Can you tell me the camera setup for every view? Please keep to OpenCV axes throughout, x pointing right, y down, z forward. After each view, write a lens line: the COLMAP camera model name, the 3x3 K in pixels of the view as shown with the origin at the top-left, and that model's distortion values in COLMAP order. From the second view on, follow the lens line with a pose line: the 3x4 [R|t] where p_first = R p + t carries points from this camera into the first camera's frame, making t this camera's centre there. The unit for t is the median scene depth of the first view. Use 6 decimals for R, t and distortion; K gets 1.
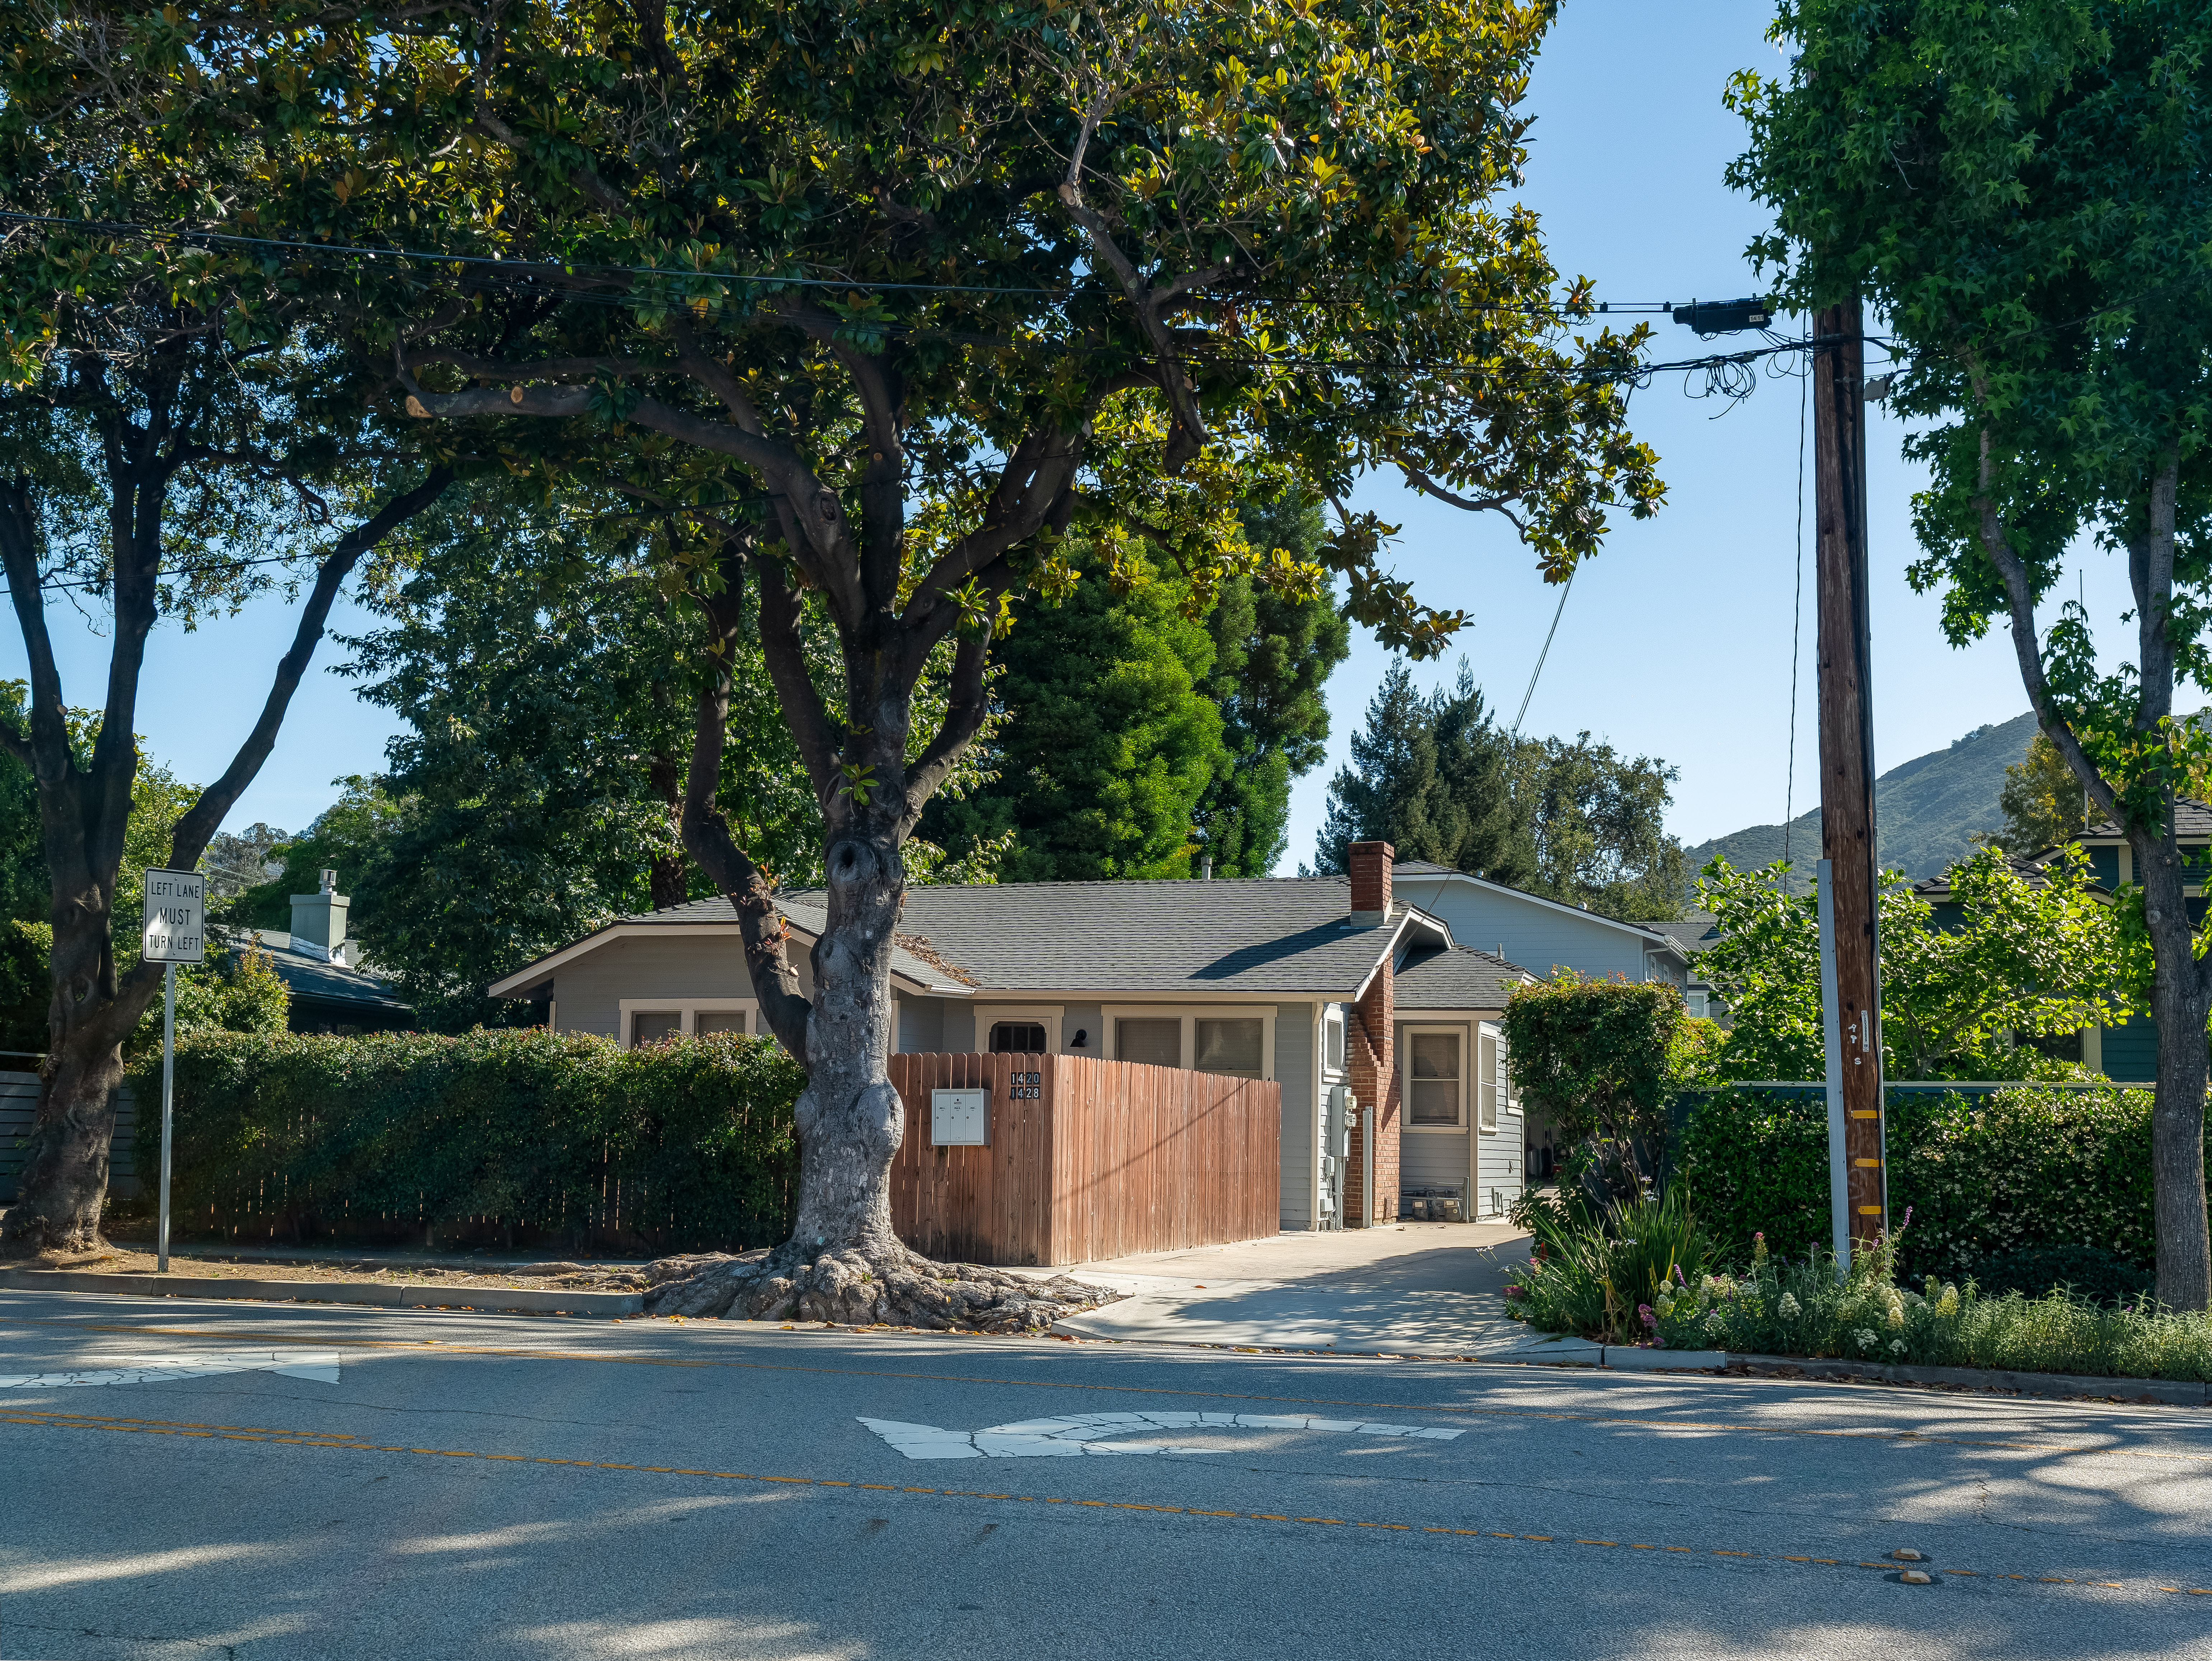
lens RADIAL K [[2980.9, 0, 1106.0], [0, 2980.9, 830.5], [0, 0, 1]] dist [-0.006664, -0.028622]
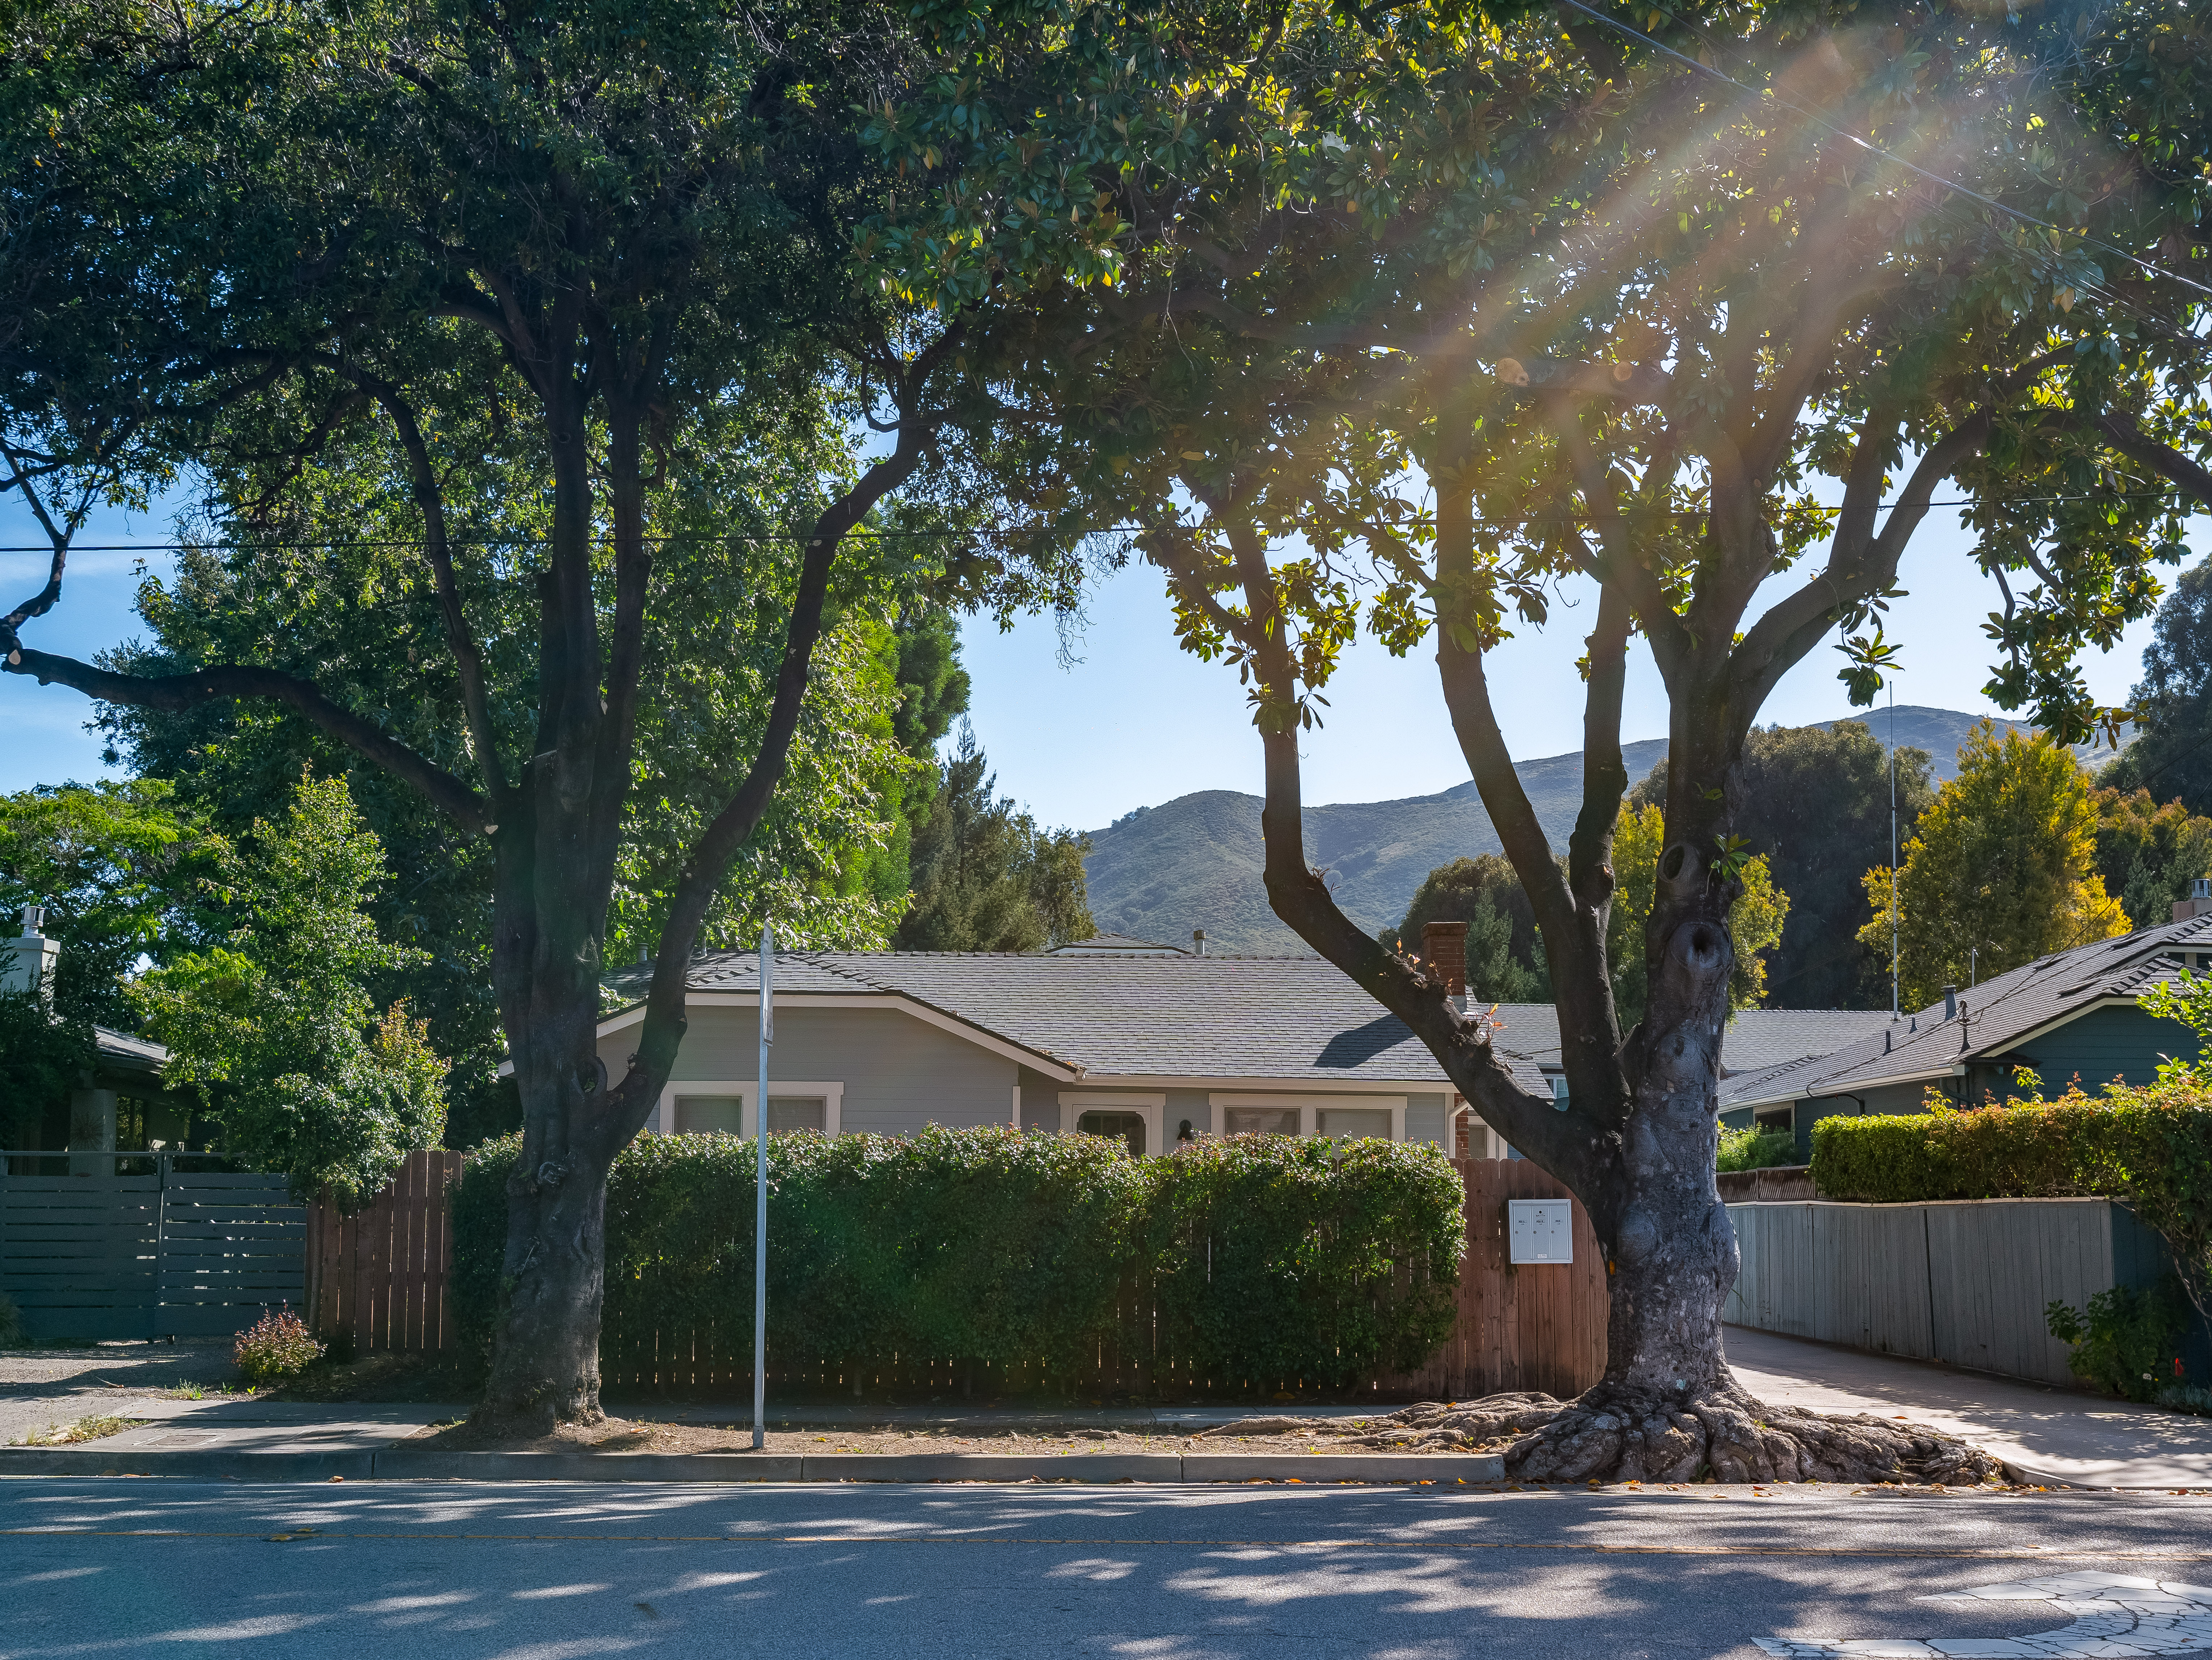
lens RADIAL K [[2980.6, 0, 1106.0], [0, 2980.6, 830.0], [0, 0, 1]] dist [-0.006664, -0.028622]
pose [[0.913070, 0.040761, 0.405760, -0.372820], [-0.032830, 0.999110, -0.026489, 0.003293], [-0.406479, 0.010865, 0.913596, 0.170775]]
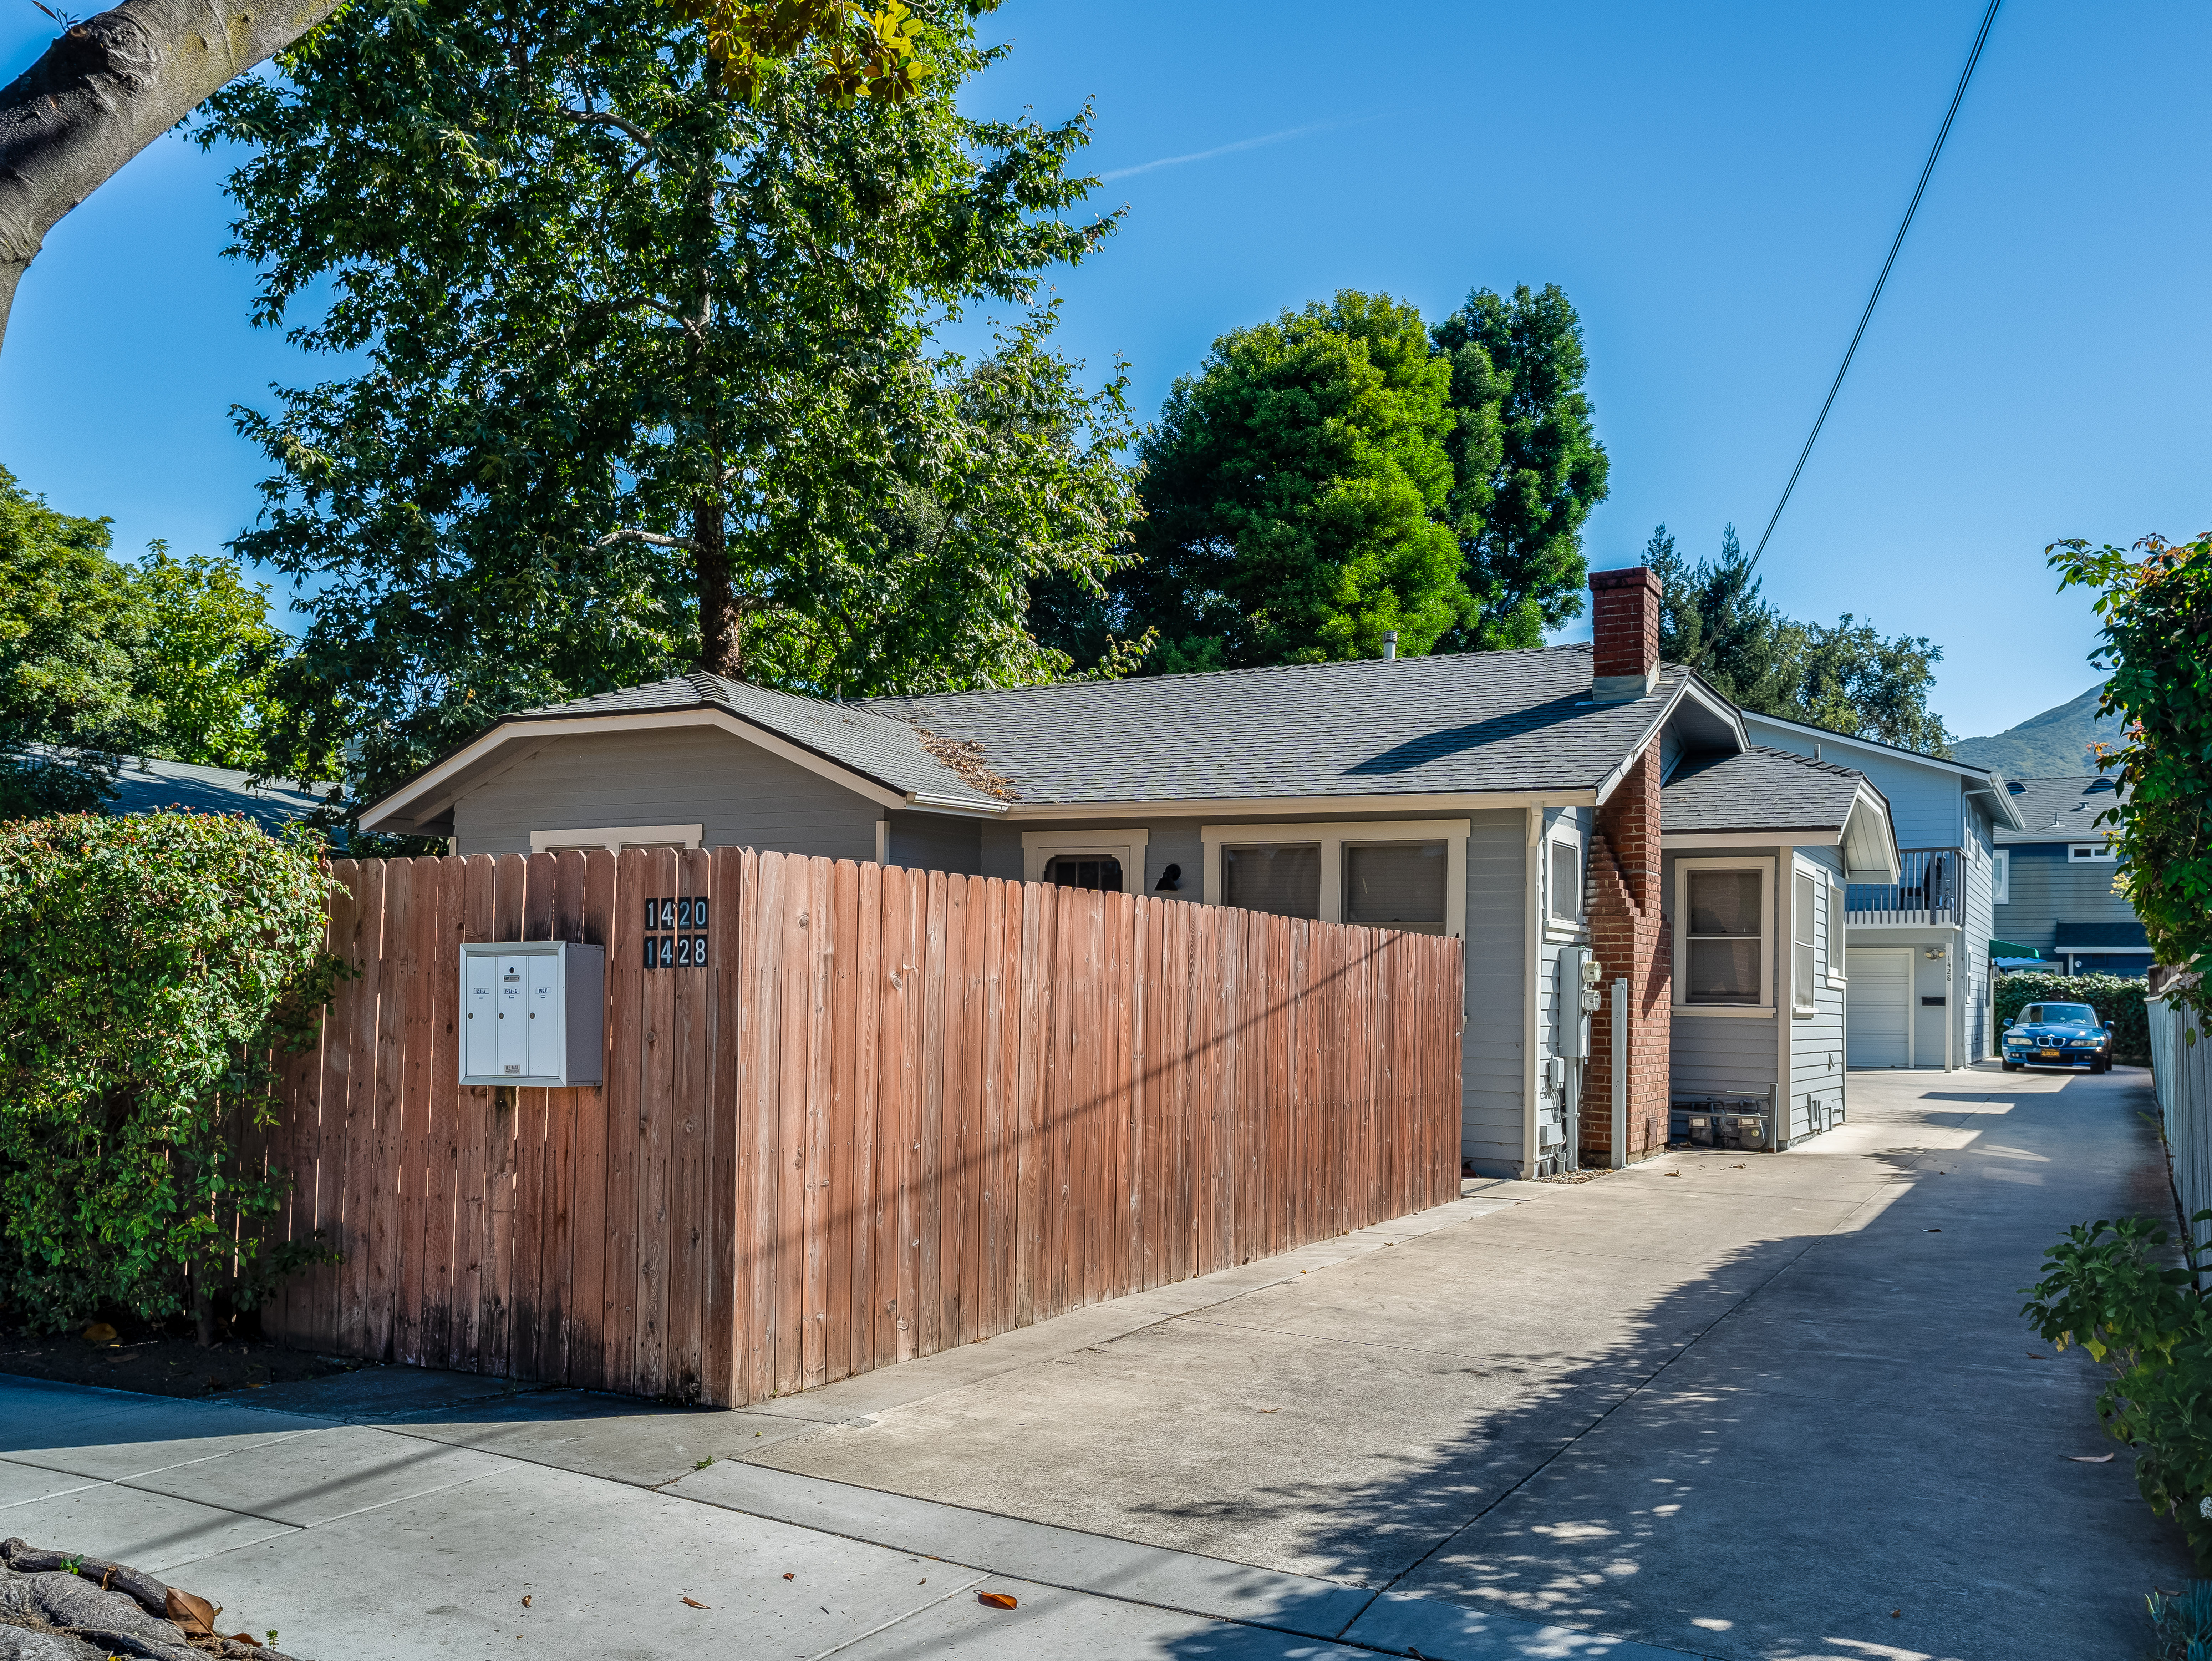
lens RADIAL K [[1894.6, 0, 1110.4], [0, 1894.6, 953.8], [0, 0, 1]] dist [0.002175, 0.002201]
pose [[0.983377, -0.005357, -0.181495, 0.050428], [0.020071, 0.996646, 0.079335, 0.049113], [0.180461, -0.081659, 0.980186, 0.540695]]
